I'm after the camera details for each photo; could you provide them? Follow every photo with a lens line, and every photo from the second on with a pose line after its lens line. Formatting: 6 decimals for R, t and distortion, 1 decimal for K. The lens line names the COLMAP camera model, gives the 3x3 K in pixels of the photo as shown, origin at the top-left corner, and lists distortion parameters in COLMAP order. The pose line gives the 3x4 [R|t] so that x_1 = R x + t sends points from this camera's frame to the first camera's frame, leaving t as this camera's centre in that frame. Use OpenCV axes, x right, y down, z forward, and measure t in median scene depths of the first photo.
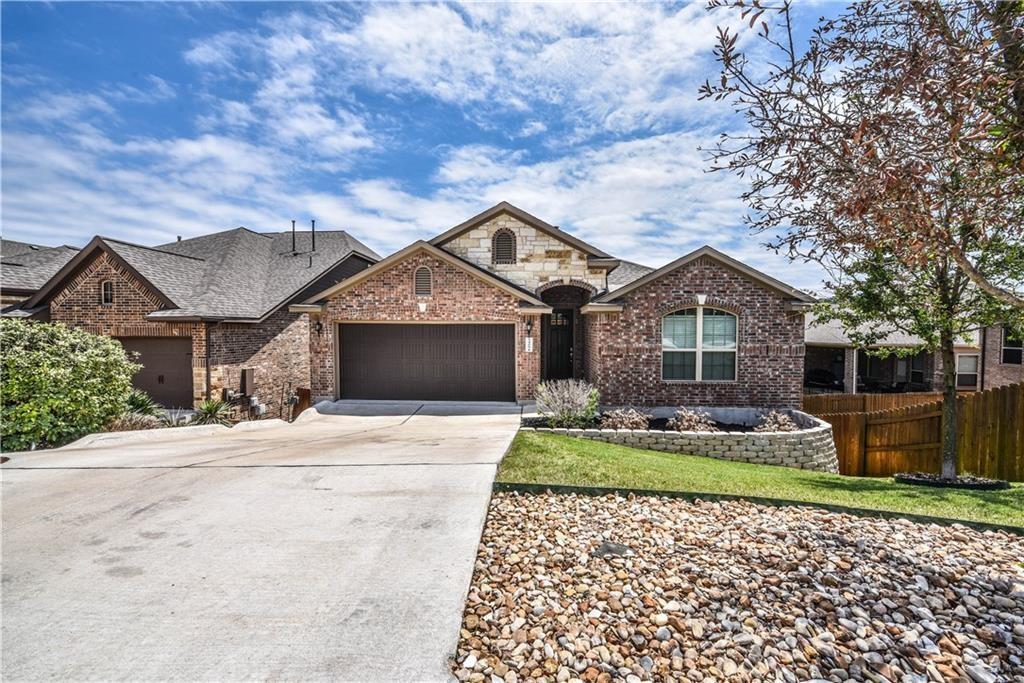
lens RADIAL K [[408.3, 0, 516.6], [0, 408.3, 340.3], [0, 0, 1]] dist [-0.015173, -0.002870]
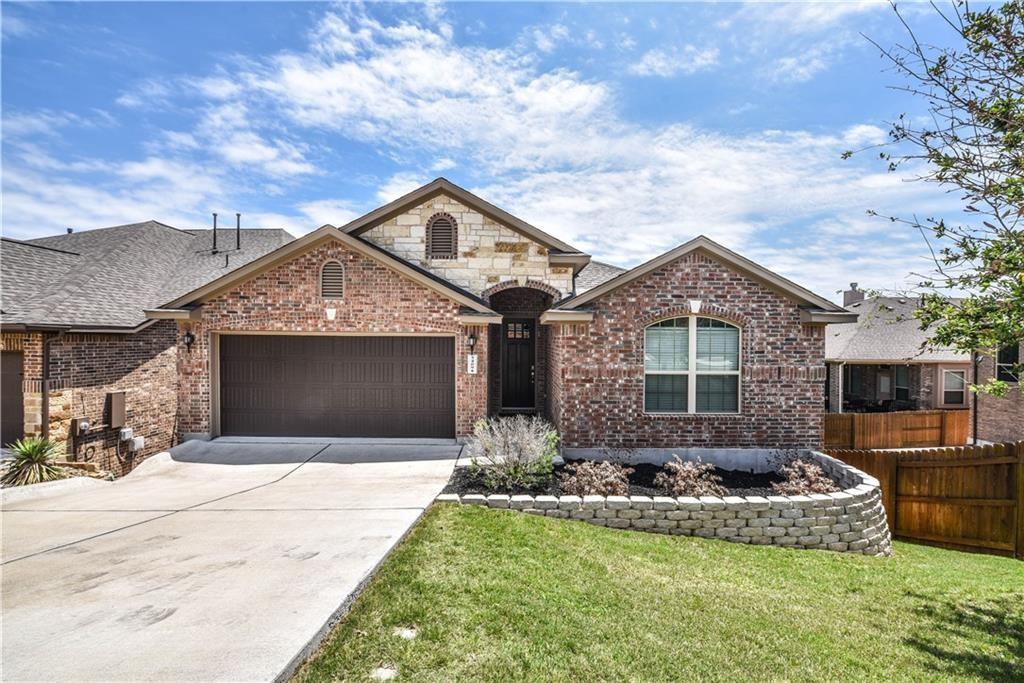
lens RADIAL K [[408.3, 0, 516.6], [0, 408.3, 340.3], [0, 0, 1]] dist [-0.015173, -0.002870]
pose [[0.998124, 0.005135, 0.061015, 0.066149], [-0.003448, 0.999610, -0.027721, -0.012955], [-0.061133, 0.027459, 0.997752, 0.231846]]
